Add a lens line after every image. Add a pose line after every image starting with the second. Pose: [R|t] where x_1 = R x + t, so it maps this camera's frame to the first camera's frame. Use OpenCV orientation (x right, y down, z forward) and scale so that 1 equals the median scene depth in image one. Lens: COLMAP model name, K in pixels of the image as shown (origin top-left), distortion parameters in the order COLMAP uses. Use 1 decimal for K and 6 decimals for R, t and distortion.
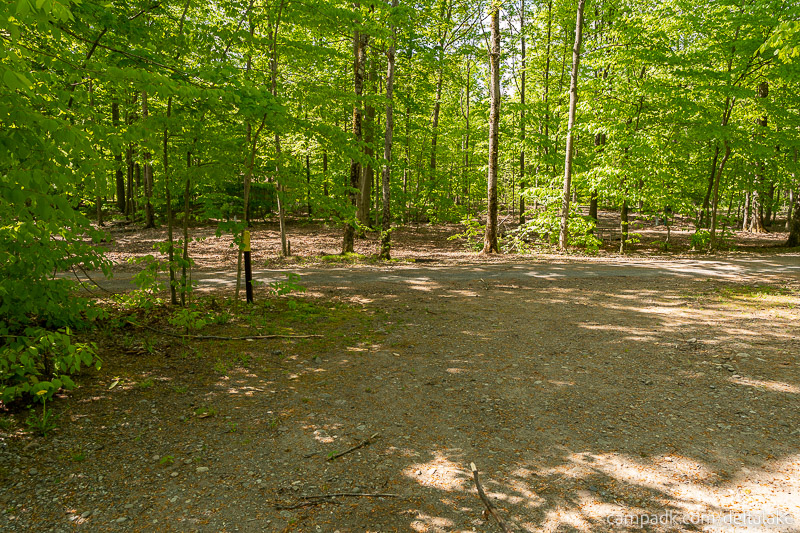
lens RADIAL K [[523.5, 0, 400.0], [0, 523.5, 266.5], [0, 0, 1]] dist [-0.002403, 0.001589]
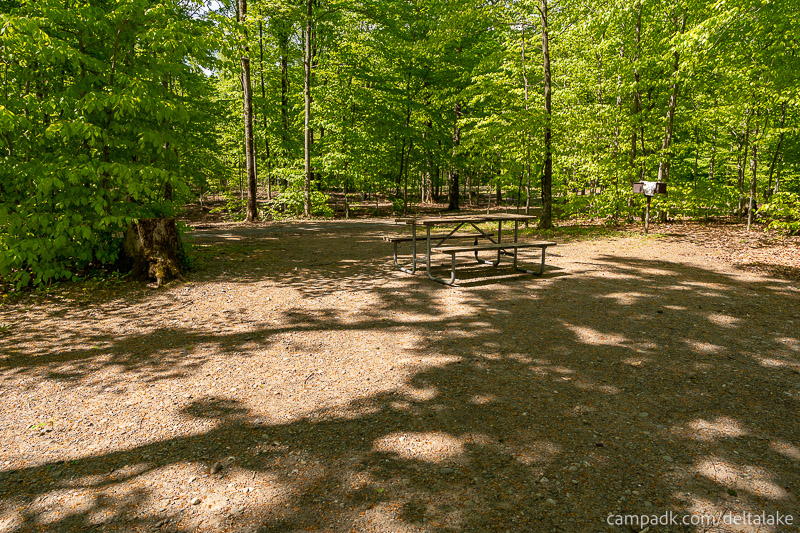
lens RADIAL K [[523.5, 0, 400.0], [0, 523.5, 266.5], [0, 0, 1]] dist [-0.002403, 0.001589]
pose [[0.857283, -0.086368, 0.507550, -0.163816], [0.070361, 0.996233, 0.050682, 0.042680], [-0.510016, -0.007737, 0.860130, -0.234629]]
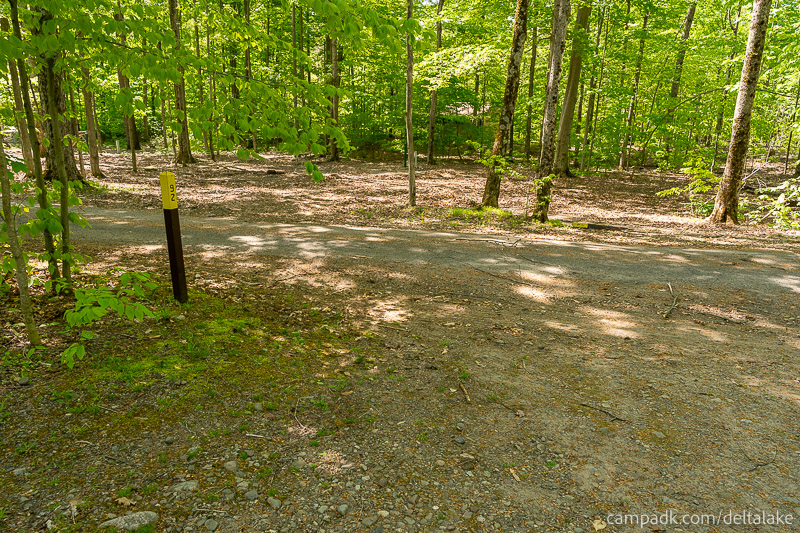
lens RADIAL K [[546.5, 0, 400.0], [0, 546.5, 266.5], [0, 0, 1]] dist [0.002819, 0.001306]
pose [[0.920229, 0.111237, -0.375240, 0.069000], [-0.071135, 0.990328, 0.119127, -0.023973], [0.384862, -0.082931, 0.919241, 0.248300]]
